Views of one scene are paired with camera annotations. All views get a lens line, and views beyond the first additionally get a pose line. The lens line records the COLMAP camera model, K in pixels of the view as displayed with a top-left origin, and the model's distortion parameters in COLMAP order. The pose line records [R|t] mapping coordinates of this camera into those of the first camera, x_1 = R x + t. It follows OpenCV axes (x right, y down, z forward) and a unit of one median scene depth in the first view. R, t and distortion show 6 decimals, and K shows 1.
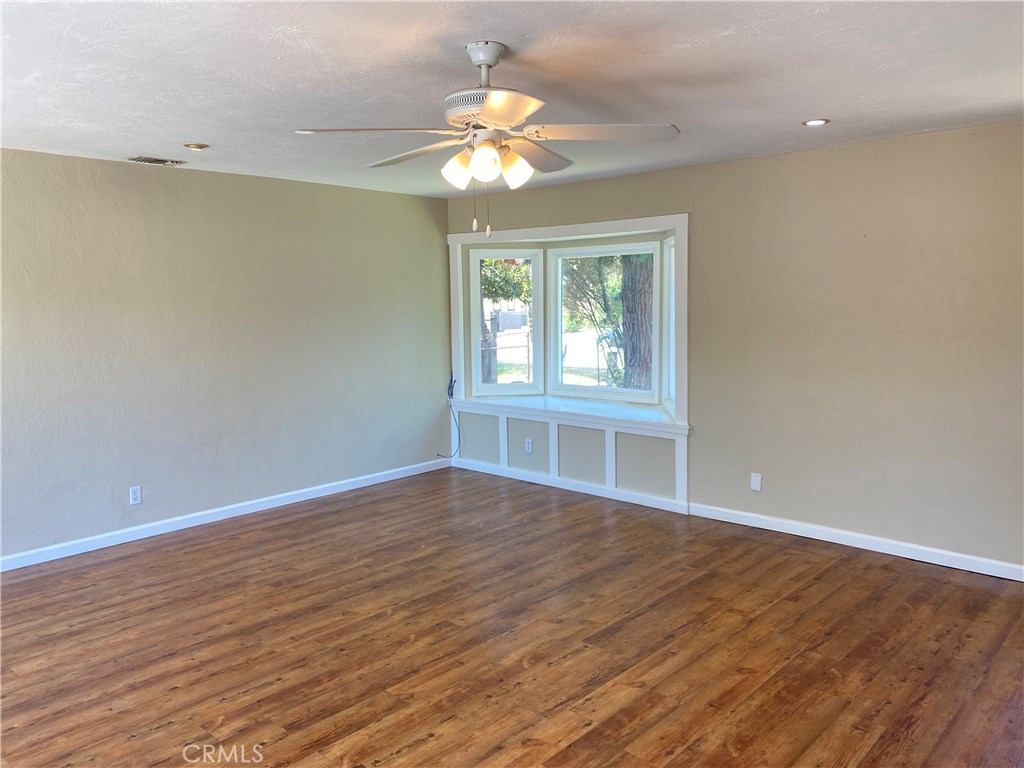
lens RADIAL K [[784.6, 0, 510.2], [0, 784.6, 384.6], [0, 0, 1]] dist [0.038250, -0.039163]
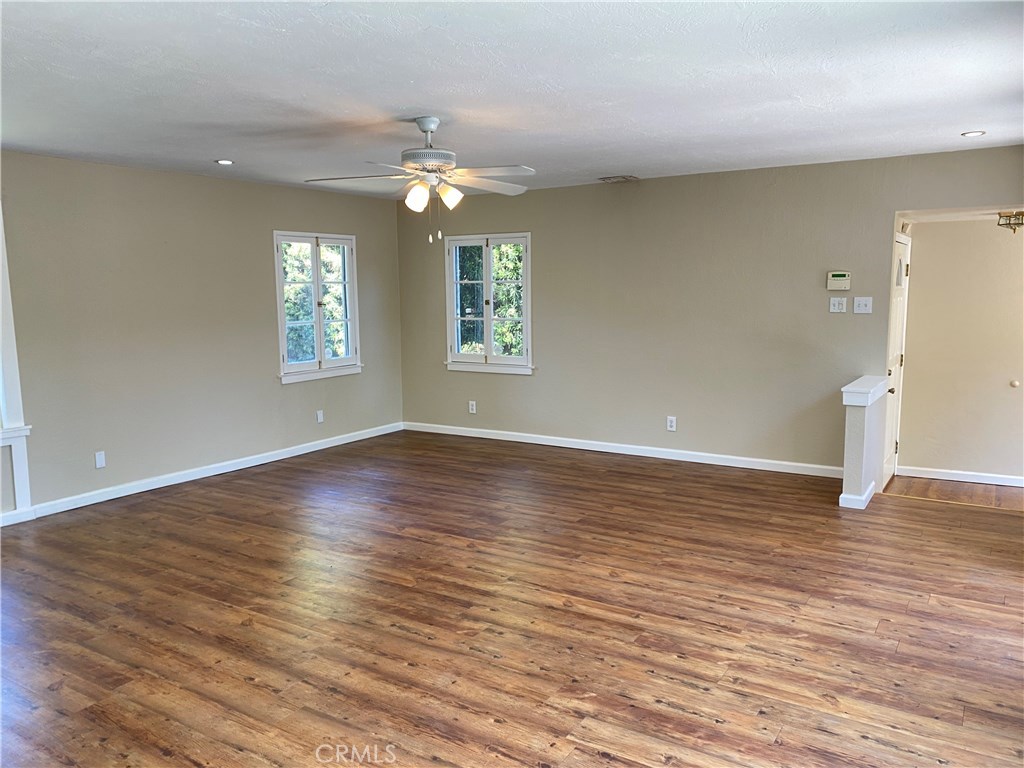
lens RADIAL K [[784.6, 0, 512.4], [0, 784.6, 384.4], [0, 0, 1]] dist [0.038250, -0.039163]
pose [[-0.167820, -0.107416, 0.979948, -1.349087], [0.125999, 0.983556, 0.129390, -0.078691], [-0.977732, 0.145187, -0.151526, 0.943971]]
